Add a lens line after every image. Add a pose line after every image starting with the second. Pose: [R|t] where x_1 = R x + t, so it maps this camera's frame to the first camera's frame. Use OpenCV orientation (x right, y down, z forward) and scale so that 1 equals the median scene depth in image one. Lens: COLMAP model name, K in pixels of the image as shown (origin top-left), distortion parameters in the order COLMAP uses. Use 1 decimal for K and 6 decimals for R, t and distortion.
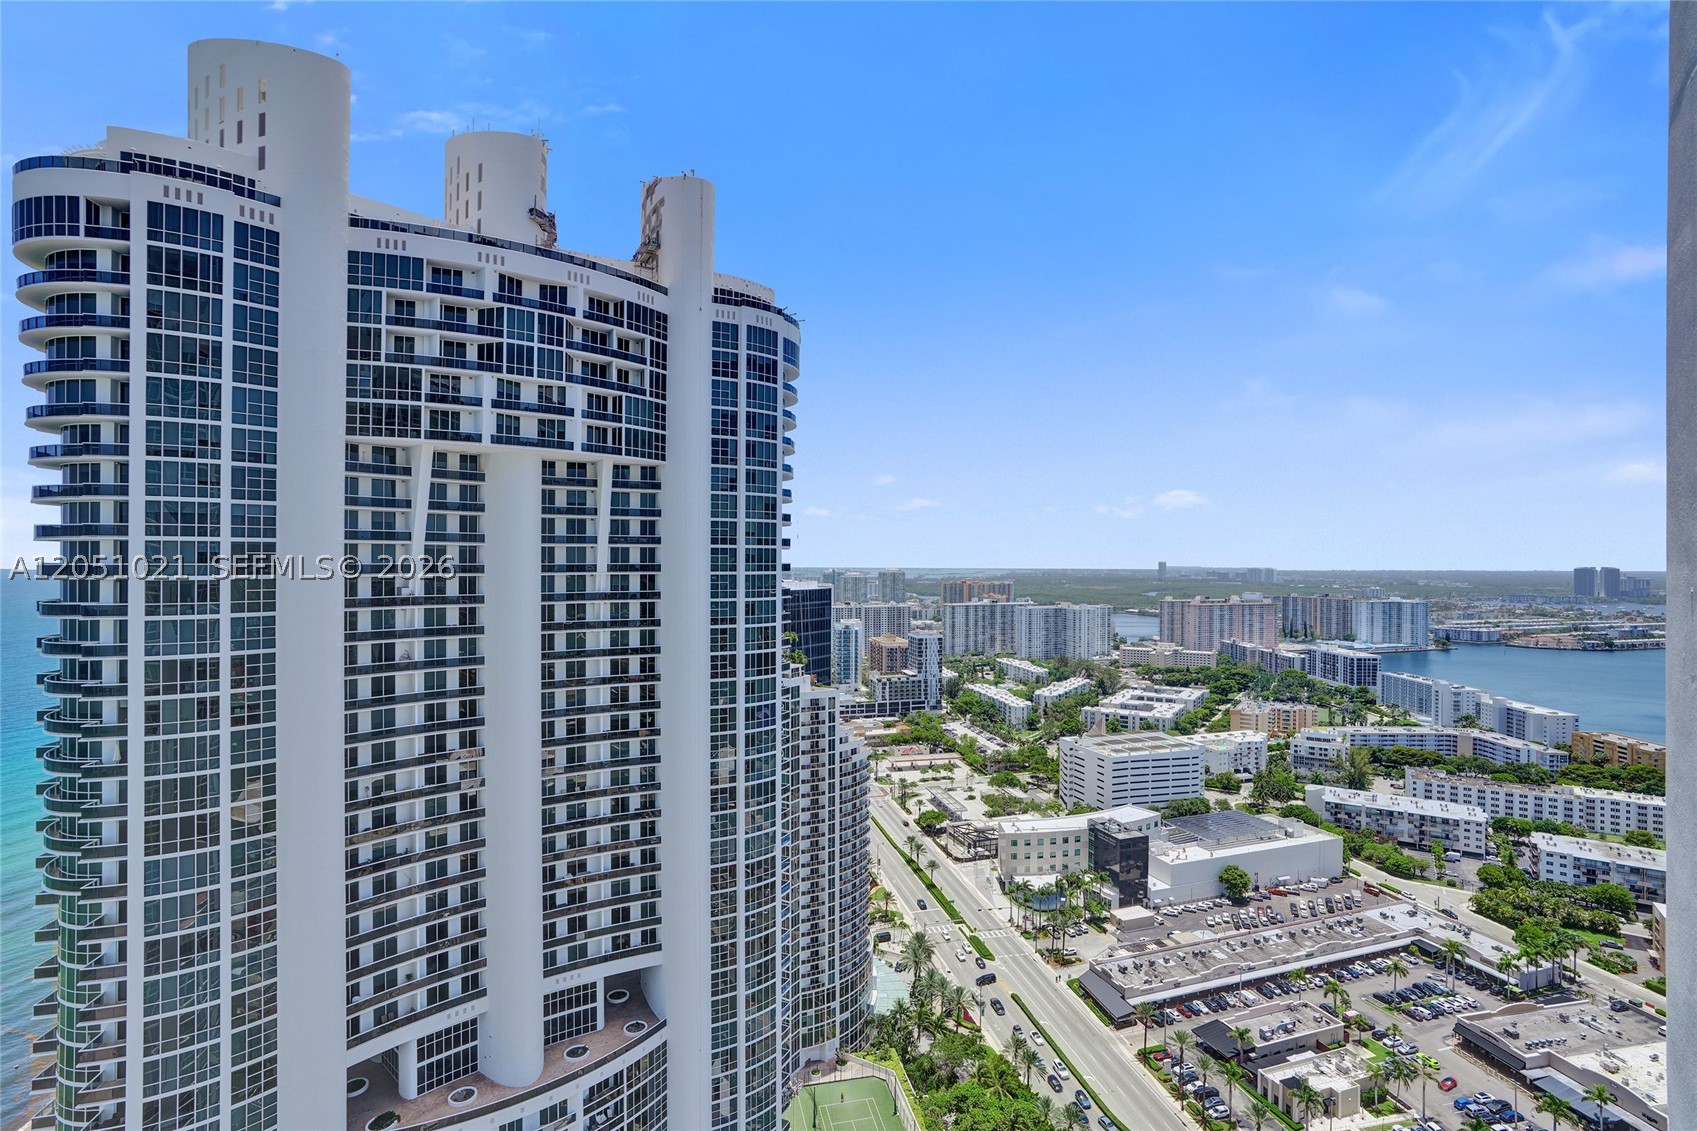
lens RADIAL K [[819.3, 0, 856.3], [0, 819.3, 557.0], [0, 0, 1]] dist [-0.059890, 0.031484]
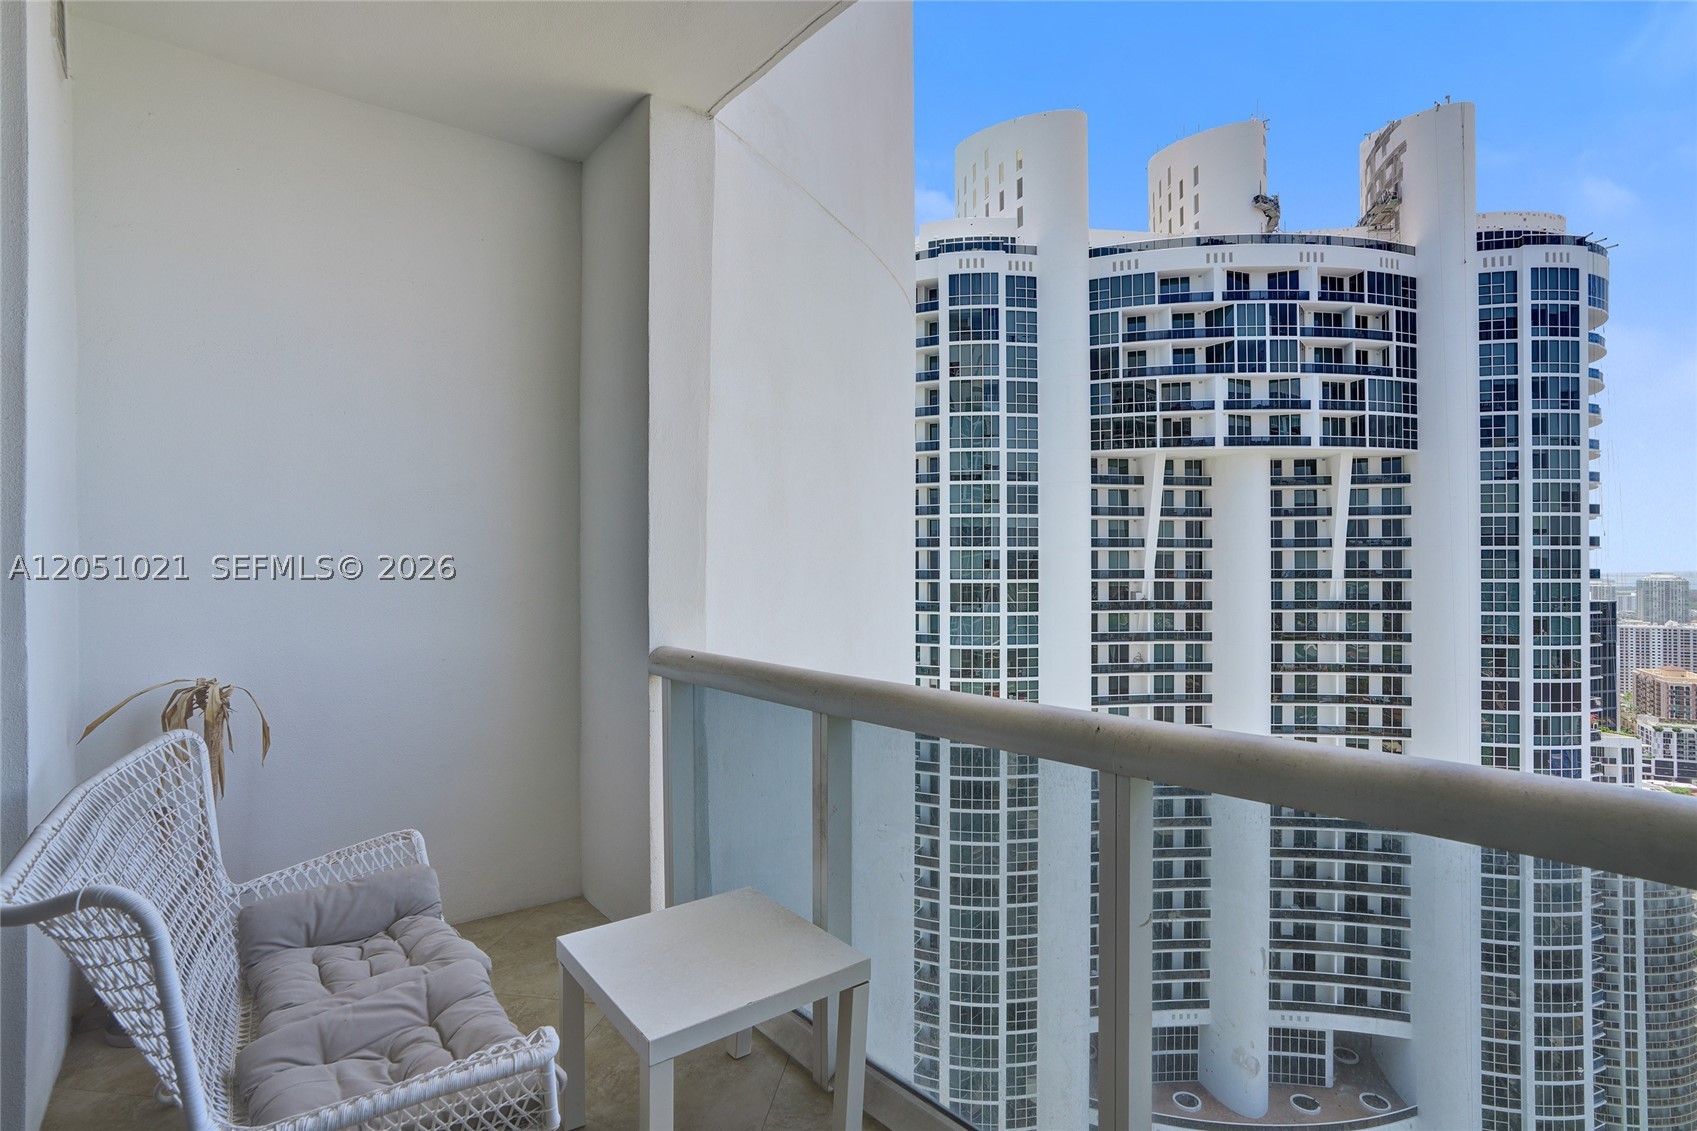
lens RADIAL K [[814.5, 0, 854.1], [0, 814.5, 560.2], [0, 0, 1]] dist [-0.054306, 0.029329]
pose [[0.738552, -0.007060, -0.674160, -0.114211], [0.005441, 0.999975, -0.004511, -0.000574], [0.674175, -0.000337, 0.738572, -0.016938]]
